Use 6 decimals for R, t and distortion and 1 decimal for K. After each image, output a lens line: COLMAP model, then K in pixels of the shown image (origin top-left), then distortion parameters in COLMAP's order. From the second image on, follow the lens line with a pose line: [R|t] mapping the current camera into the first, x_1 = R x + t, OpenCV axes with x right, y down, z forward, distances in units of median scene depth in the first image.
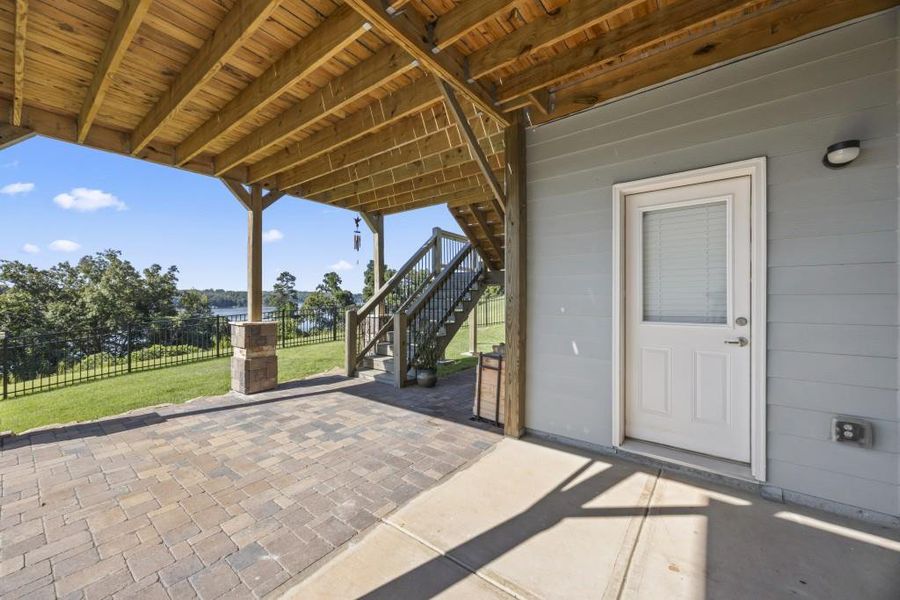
lens RADIAL K [[340.8, 0, 454.4], [0, 340.8, 299.3], [0, 0, 1]] dist [-0.000252, 0.000131]
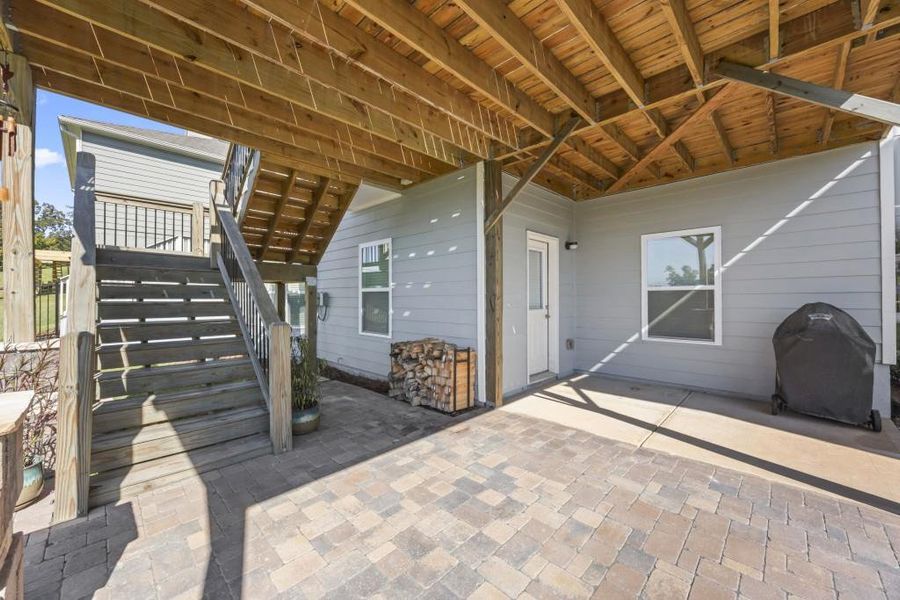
lens RADIAL K [[340.8, 0, 454.0], [0, 340.8, 296.2], [0, 0, 1]] dist [-0.000252, 0.000131]
pose [[0.122620, 0.007416, 0.992426, -1.056913], [0.008860, 0.999924, -0.008567, 0.003553], [-0.992414, 0.009844, 0.122545, 0.959793]]
